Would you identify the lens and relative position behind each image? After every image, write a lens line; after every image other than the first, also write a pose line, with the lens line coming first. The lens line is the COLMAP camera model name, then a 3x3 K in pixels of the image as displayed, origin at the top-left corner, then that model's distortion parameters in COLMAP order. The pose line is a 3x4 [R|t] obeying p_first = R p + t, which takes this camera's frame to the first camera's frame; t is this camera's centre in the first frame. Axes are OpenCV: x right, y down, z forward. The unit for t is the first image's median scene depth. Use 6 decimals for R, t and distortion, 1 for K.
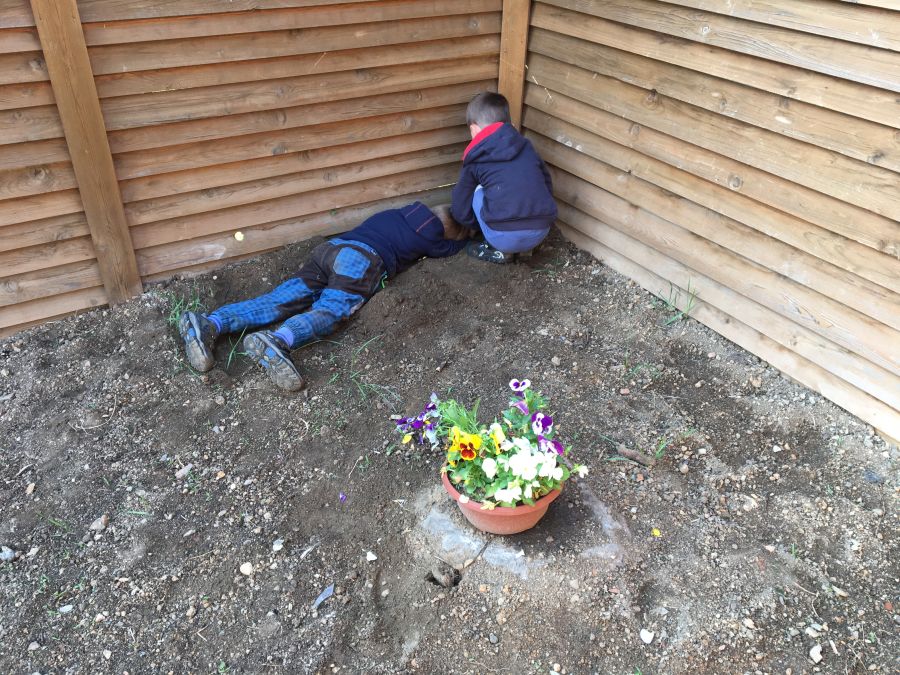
lens RADIAL K [[758.5, 0, 449.8], [0, 758.5, 336.5], [0, 0, 1]] dist [0.053444, -0.040402]
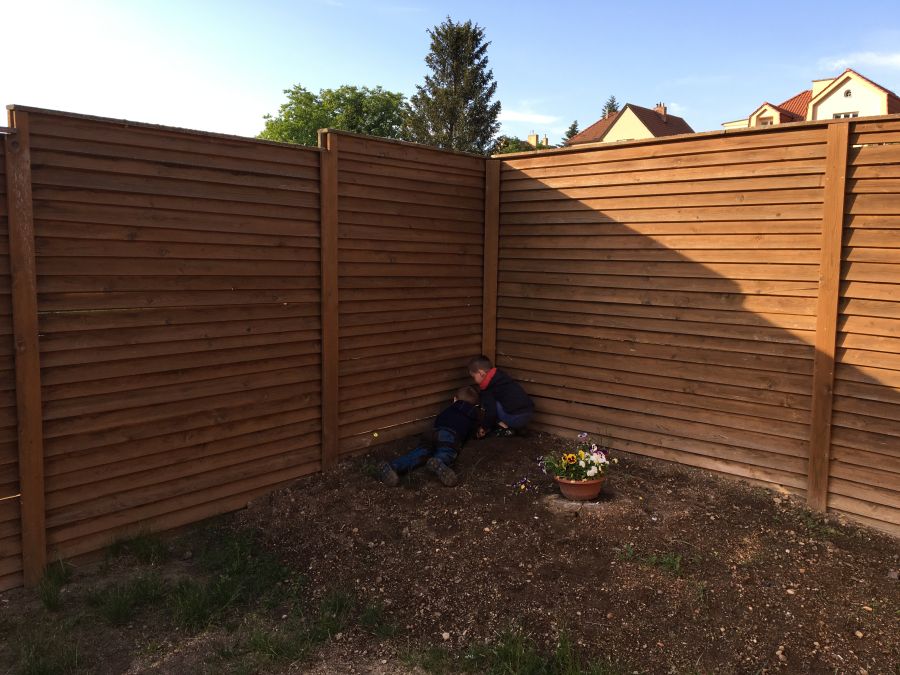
lens RADIAL K [[758.5, 0, 450.2], [0, 758.5, 337.2], [0, 0, 1]] dist [0.053444, -0.040402]
pose [[0.954204, -0.041274, 0.296297, -0.735909], [0.164576, 0.899516, -0.404704, 0.496686], [-0.249820, 0.434933, 0.865114, -0.853967]]
